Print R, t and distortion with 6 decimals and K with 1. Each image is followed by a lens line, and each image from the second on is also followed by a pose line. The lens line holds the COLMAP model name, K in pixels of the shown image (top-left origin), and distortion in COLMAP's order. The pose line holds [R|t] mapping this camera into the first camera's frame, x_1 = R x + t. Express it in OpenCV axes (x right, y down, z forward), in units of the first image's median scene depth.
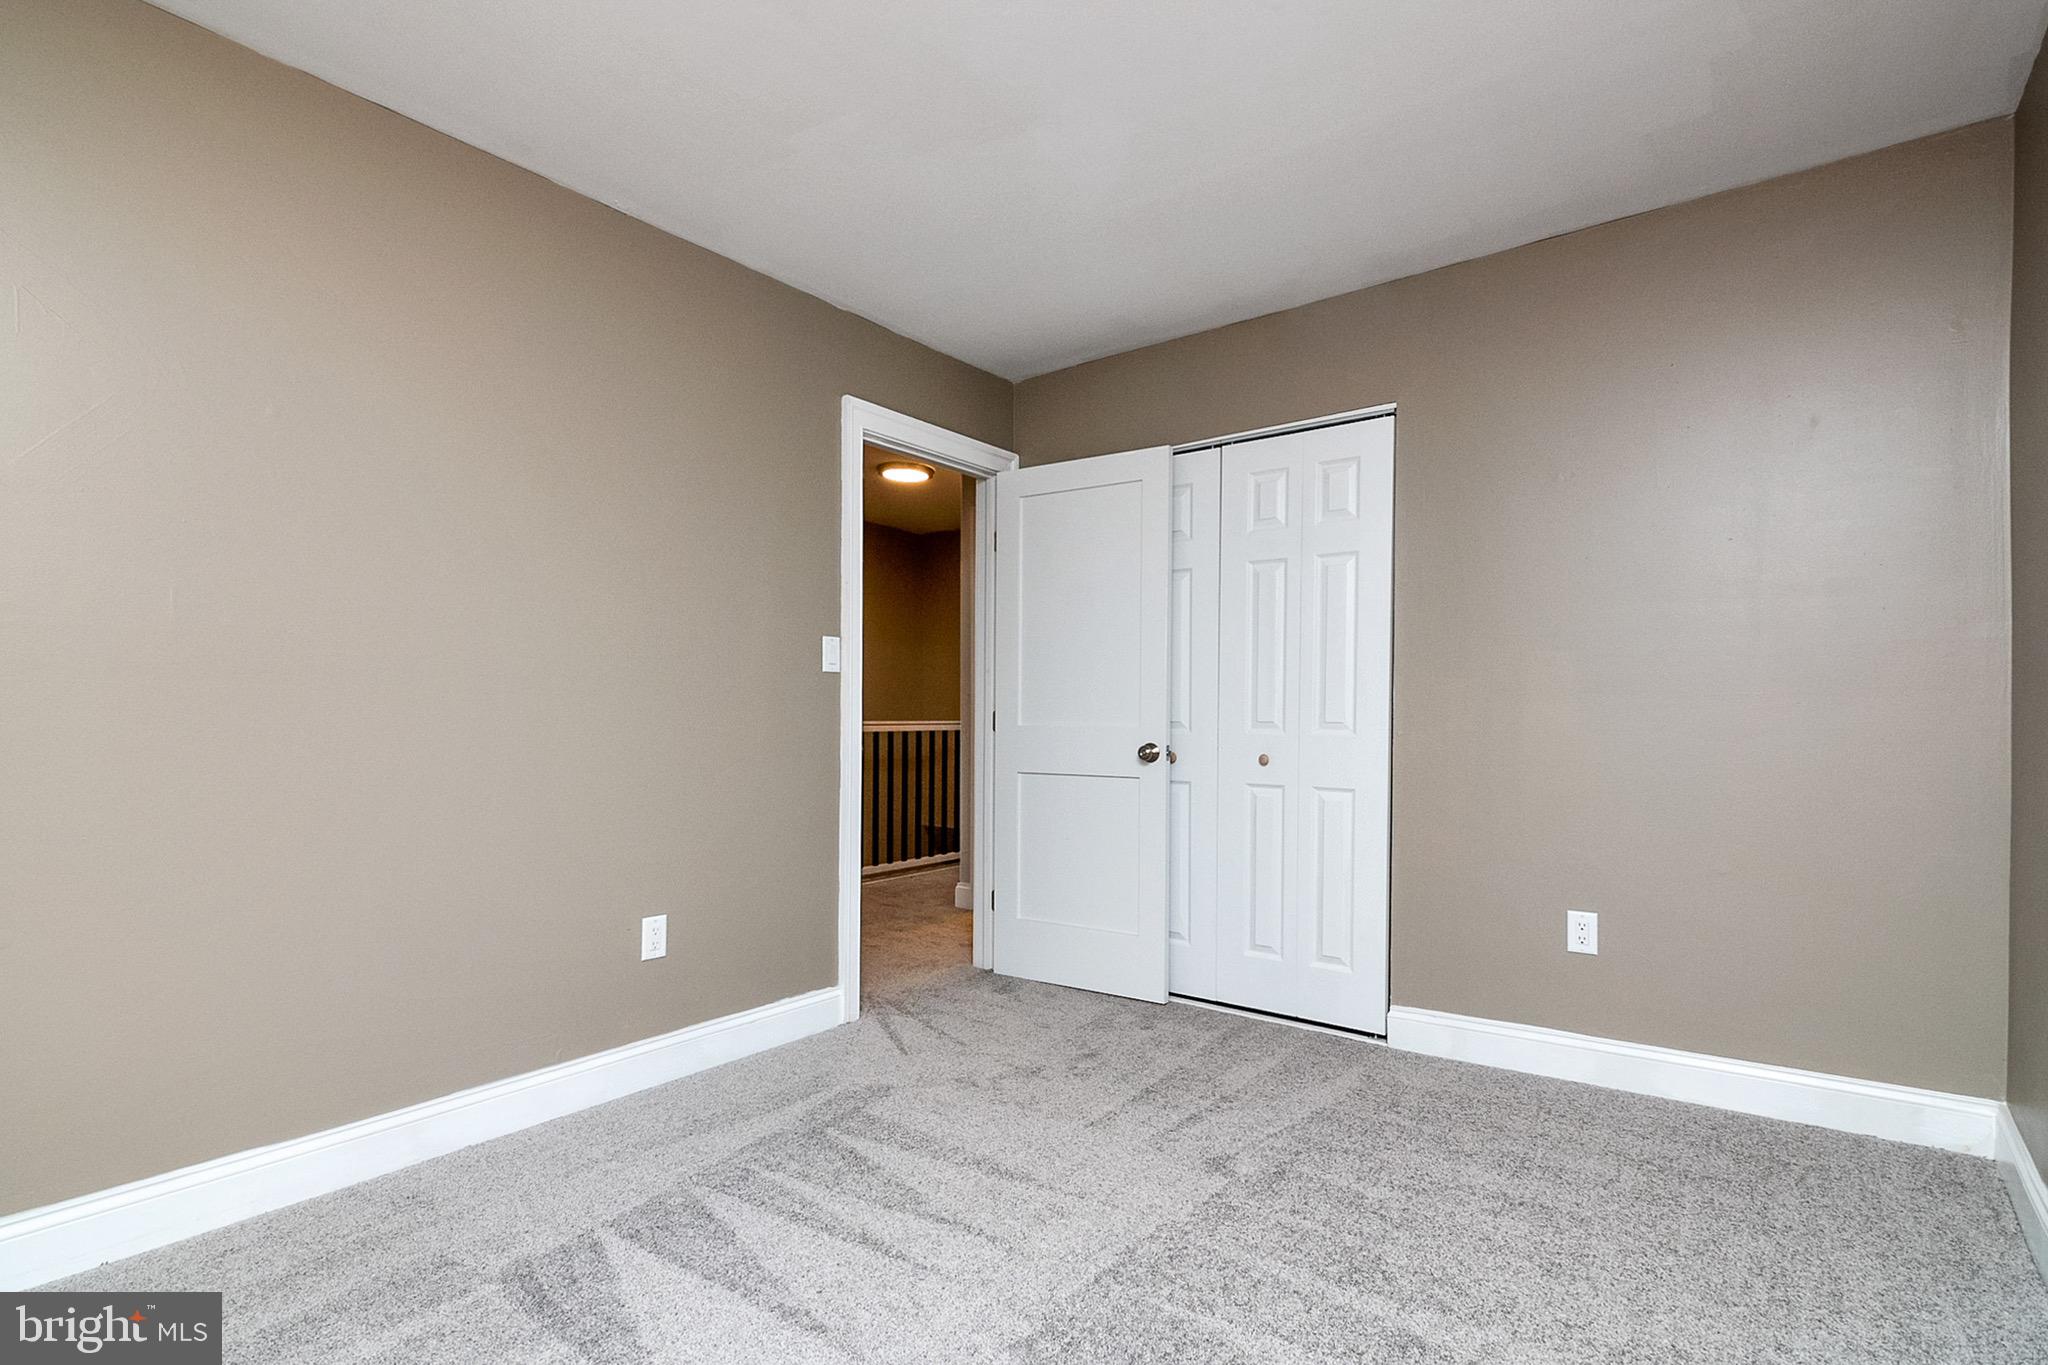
lens RADIAL K [[1002.6, 0, 1018.2], [0, 1002.6, 716.5], [0, 0, 1]] dist [0.015614, -0.001316]
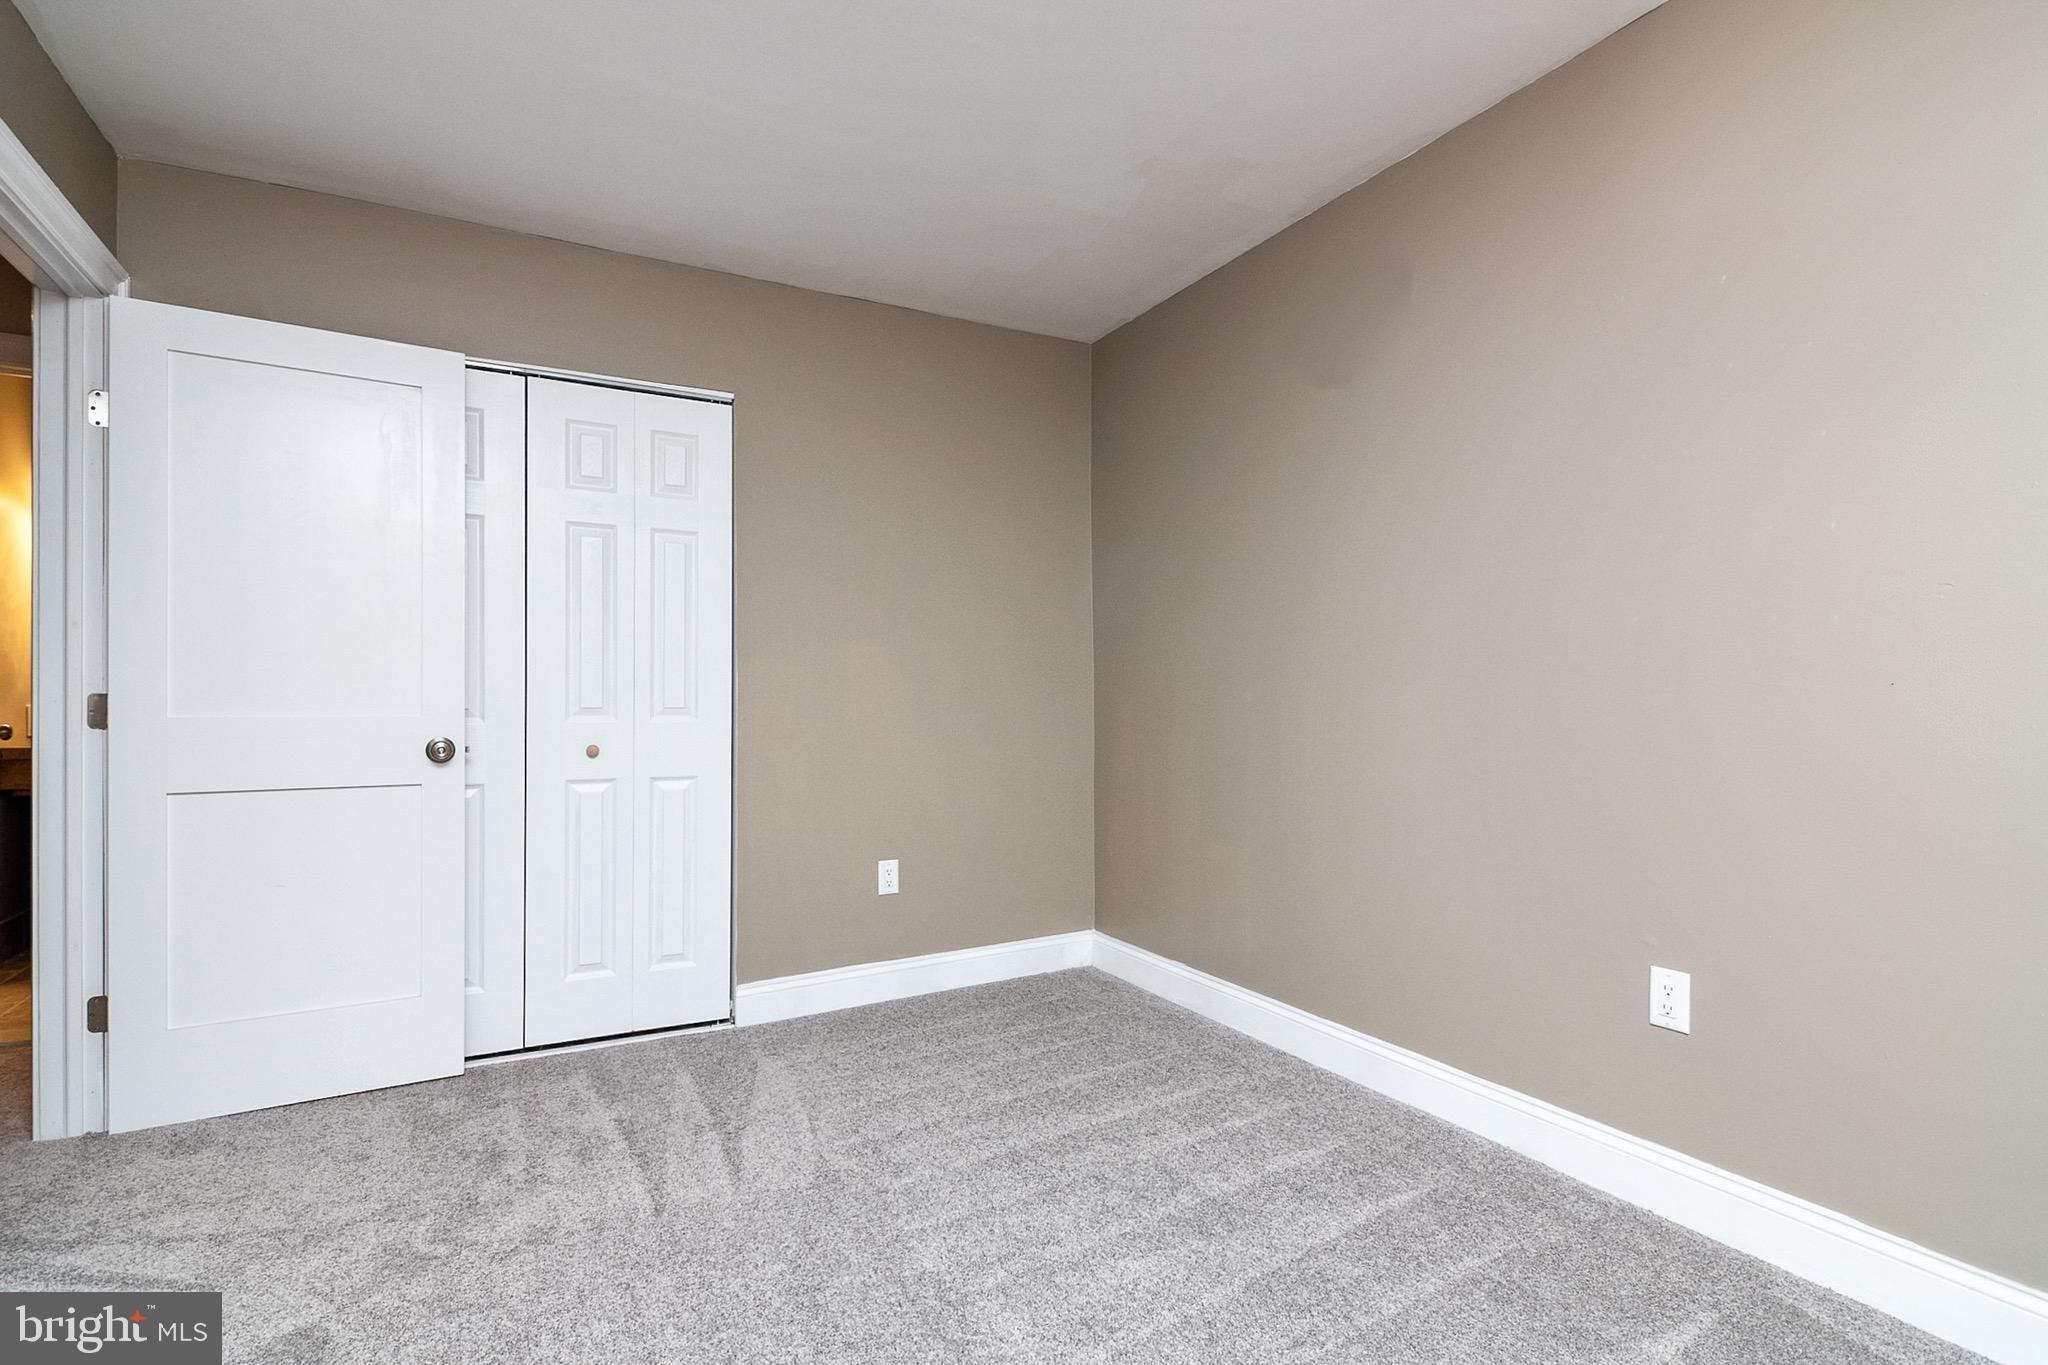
lens RADIAL K [[990.9, 0, 1016.5], [0, 990.9, 700.7], [0, 0, 1]] dist [0.015975, -0.011146]
pose [[0.405837, -0.001700, 0.913944, -0.418209], [0.004507, 0.999990, -0.000142, 0.000315], [-0.913934, 0.004177, 0.405841, 0.323759]]
